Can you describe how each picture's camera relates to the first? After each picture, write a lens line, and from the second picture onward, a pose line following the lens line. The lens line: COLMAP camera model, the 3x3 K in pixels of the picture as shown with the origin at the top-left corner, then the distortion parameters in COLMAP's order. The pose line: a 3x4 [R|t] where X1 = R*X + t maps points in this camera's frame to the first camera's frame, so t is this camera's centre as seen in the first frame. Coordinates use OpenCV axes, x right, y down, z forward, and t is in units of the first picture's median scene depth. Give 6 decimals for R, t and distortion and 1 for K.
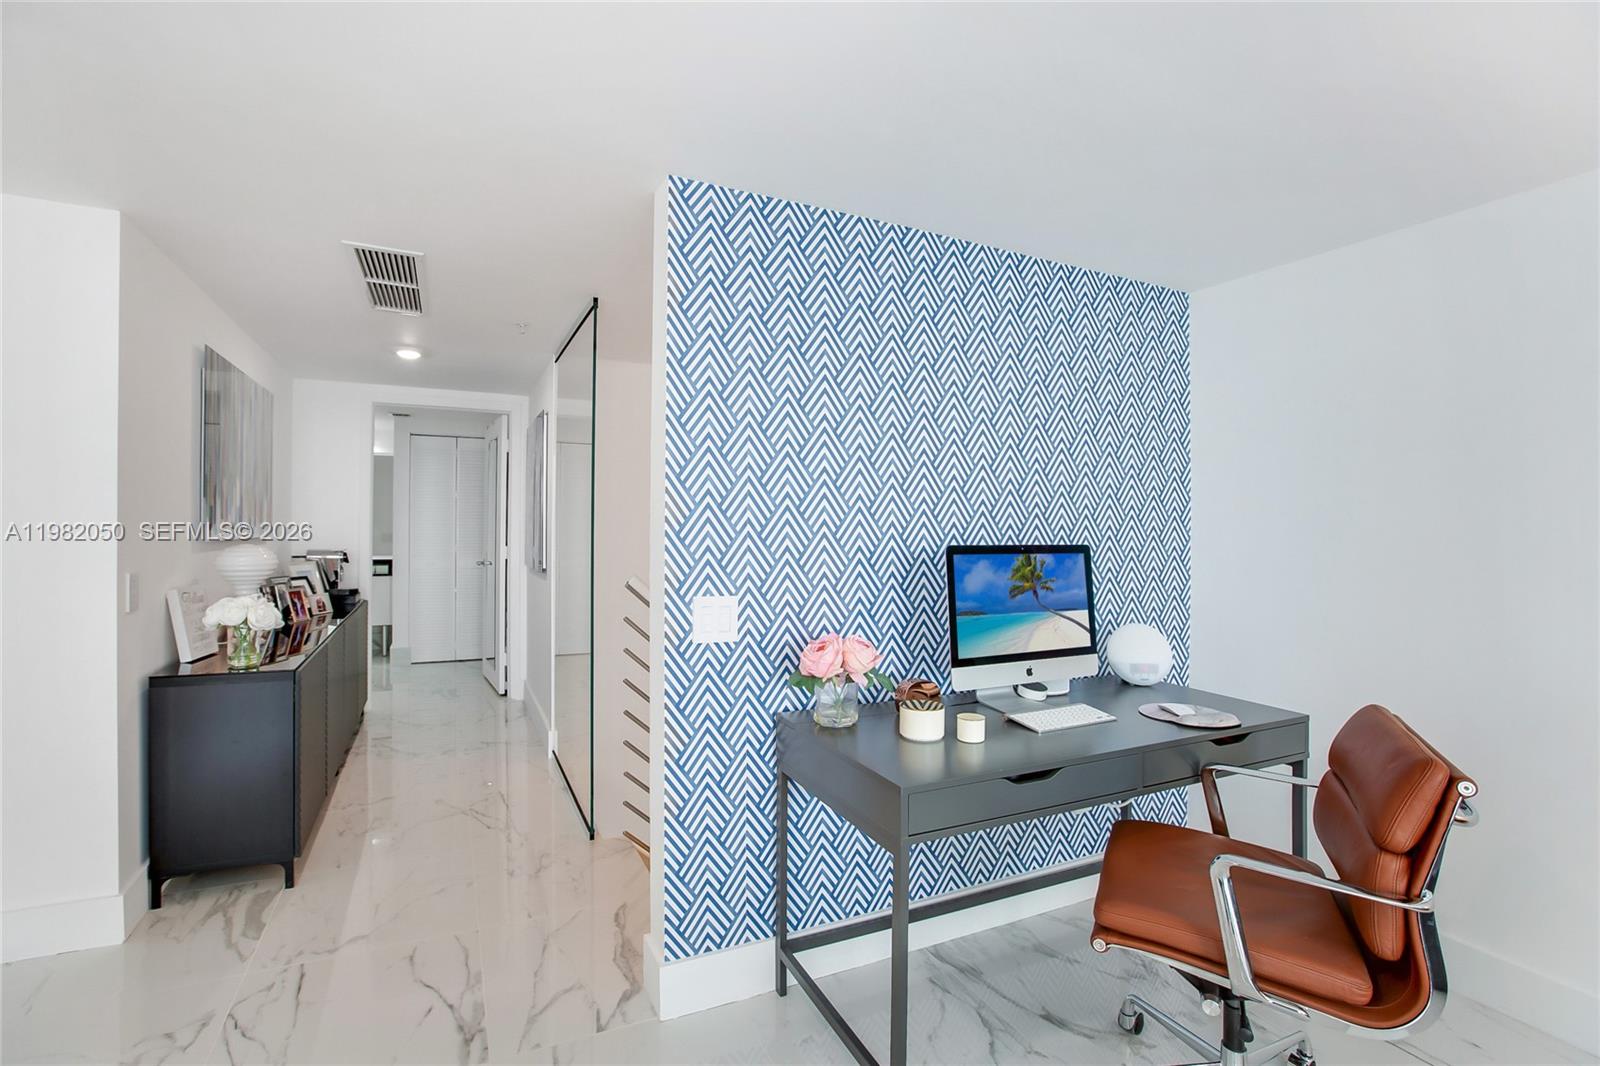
lens RADIAL K [[716.4, 0, 775.9], [0, 716.4, 538.7], [0, 0, 1]] dist [-0.039607, 0.011430]
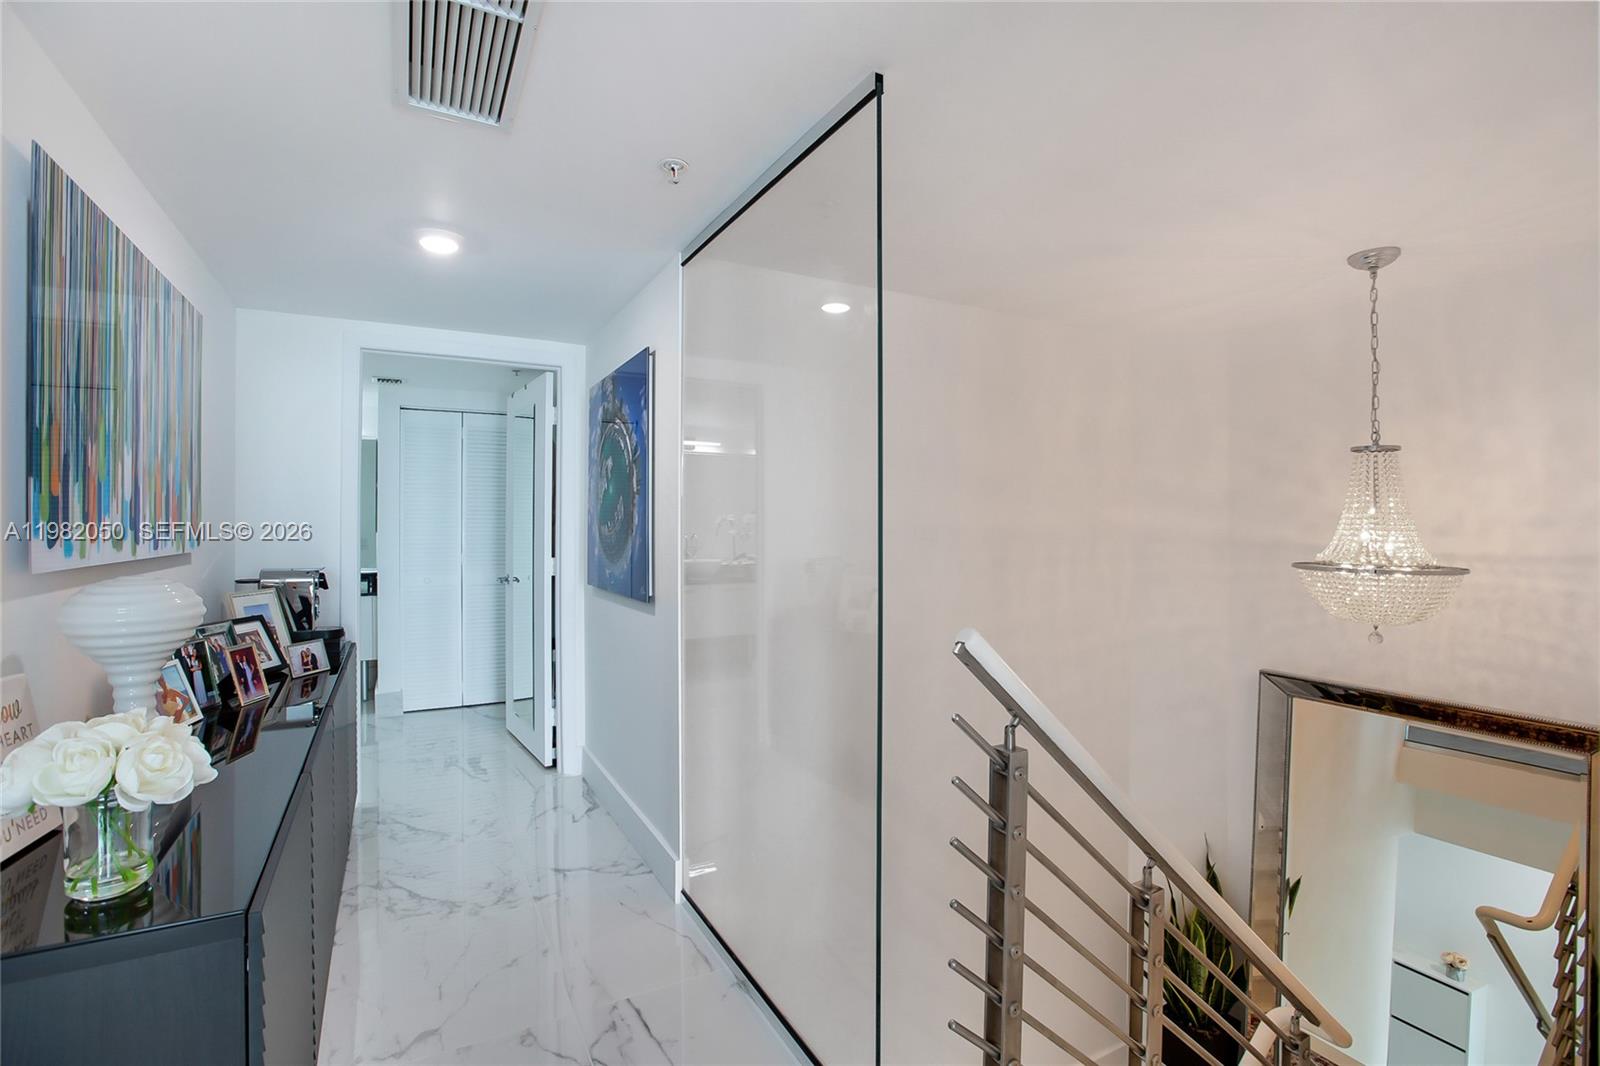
lens RADIAL K [[716.4, 0, 795.5], [0, 716.4, 529.6], [0, 0, 1]] dist [-0.039607, 0.011430]
pose [[0.997416, -0.011447, 0.070927, -0.250246], [0.012049, 0.999895, -0.008069, -0.011022], [-0.070827, 0.008902, 0.997449, 0.365924]]
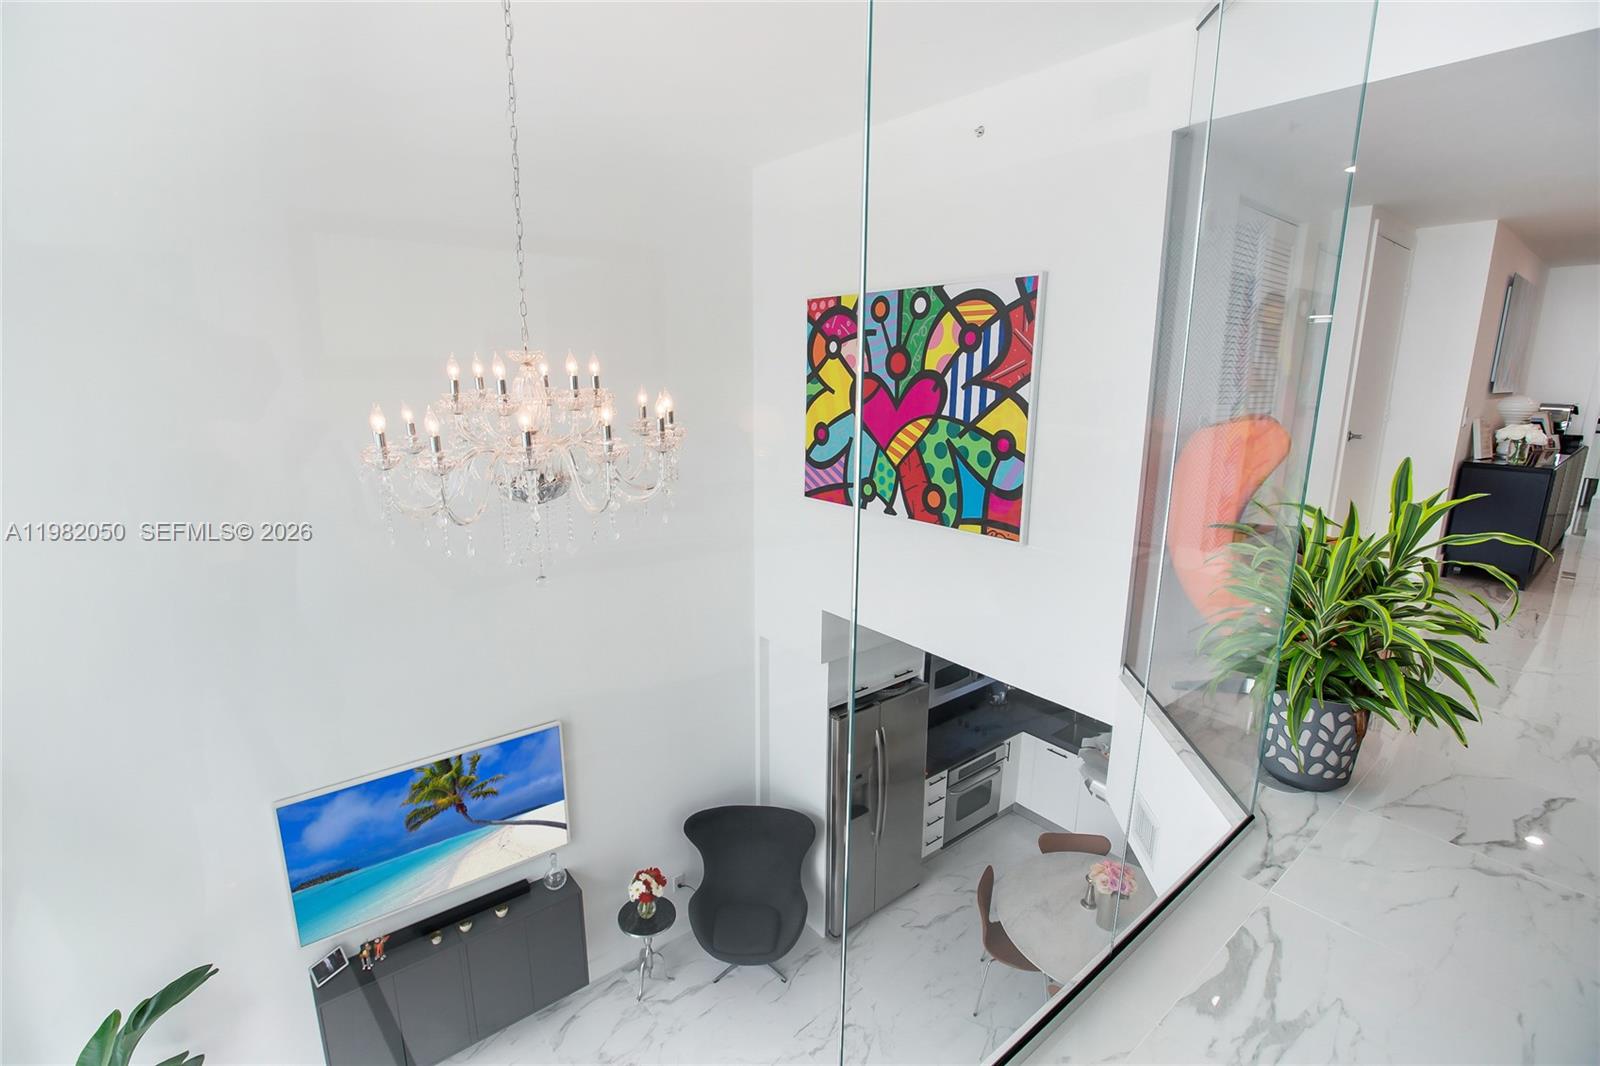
lens RADIAL K [[716.4, 0, 842.0], [0, 716.4, 516.7], [0, 0, 1]] dist [-0.039607, 0.011430]
pose [[0.261660, 0.183546, -0.947547, 0.290132], [-0.023169, 0.982662, 0.183950, 0.018468], [0.964882, -0.026179, 0.261376, -0.665836]]
